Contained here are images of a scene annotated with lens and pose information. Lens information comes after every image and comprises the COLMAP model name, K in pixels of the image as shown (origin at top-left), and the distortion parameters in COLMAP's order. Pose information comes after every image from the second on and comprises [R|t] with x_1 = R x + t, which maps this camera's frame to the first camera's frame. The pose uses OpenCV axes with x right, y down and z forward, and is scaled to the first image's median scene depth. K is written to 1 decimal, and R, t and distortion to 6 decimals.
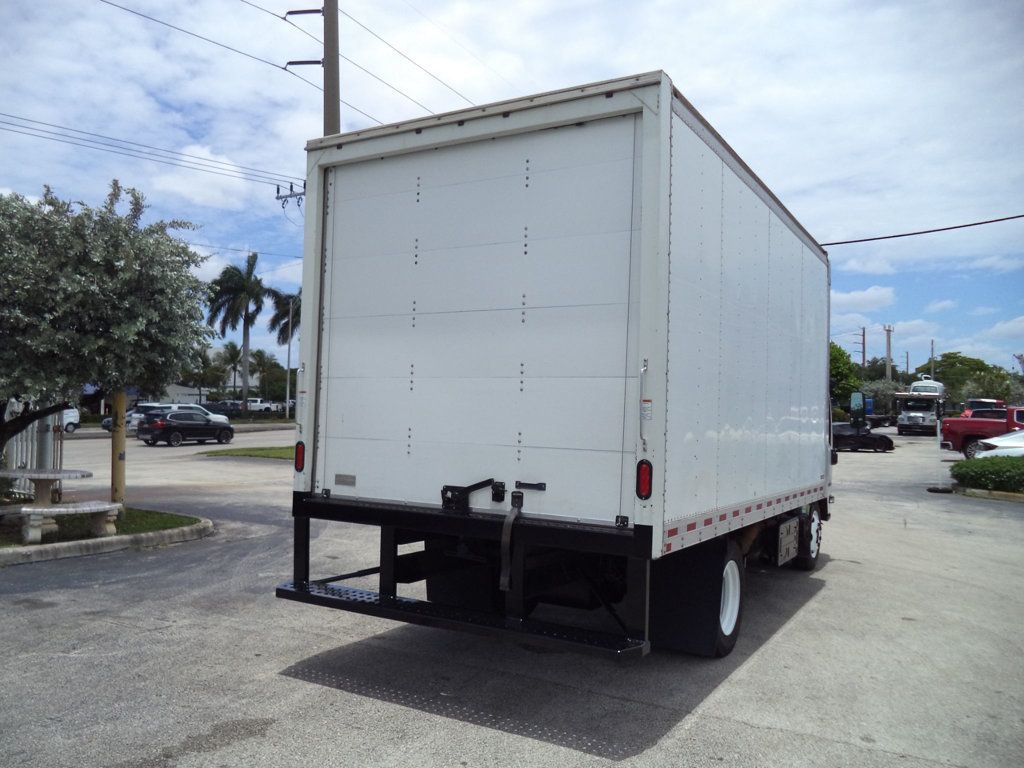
lens RADIAL K [[836.8, 0, 520.6], [0, 836.8, 372.7], [0, 0, 1]] dist [-0.021811, -0.007407]
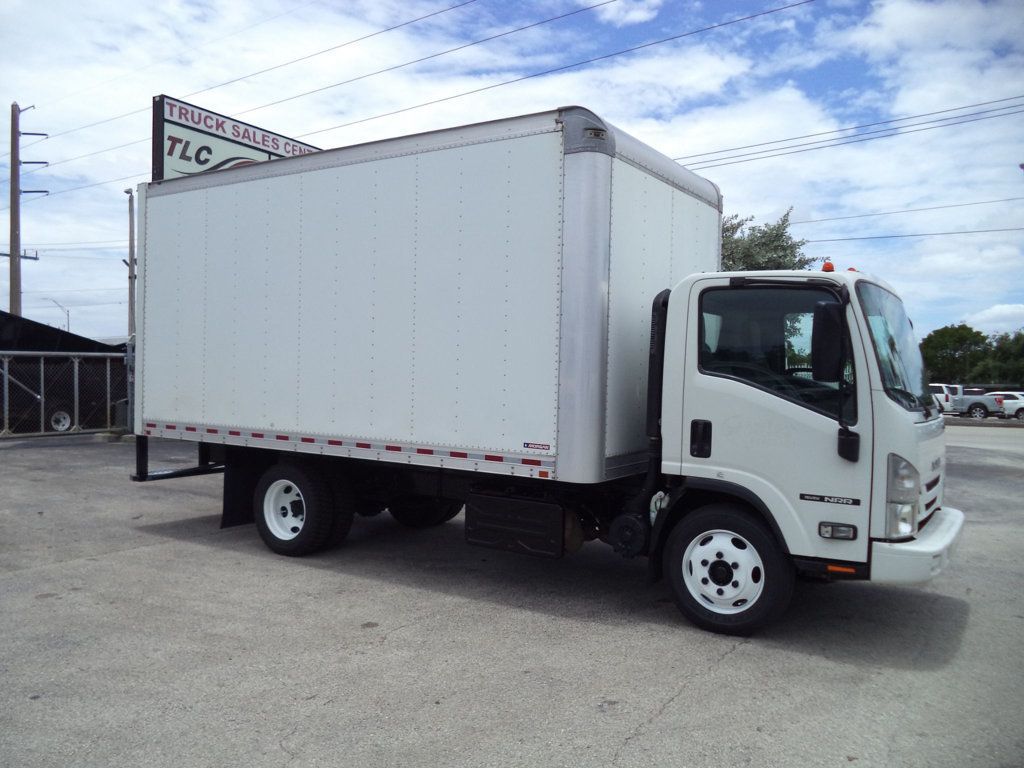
lens RADIAL K [[860.3, 0, 518.6], [0, 860.3, 365.3], [0, 0, 1]] dist [-0.020616, -0.014596]
pose [[-0.052784, -0.038099, -0.997879, 1.836432], [0.031143, 0.998723, -0.039779, 0.149828], [0.998120, -0.033177, -0.051530, 1.750559]]
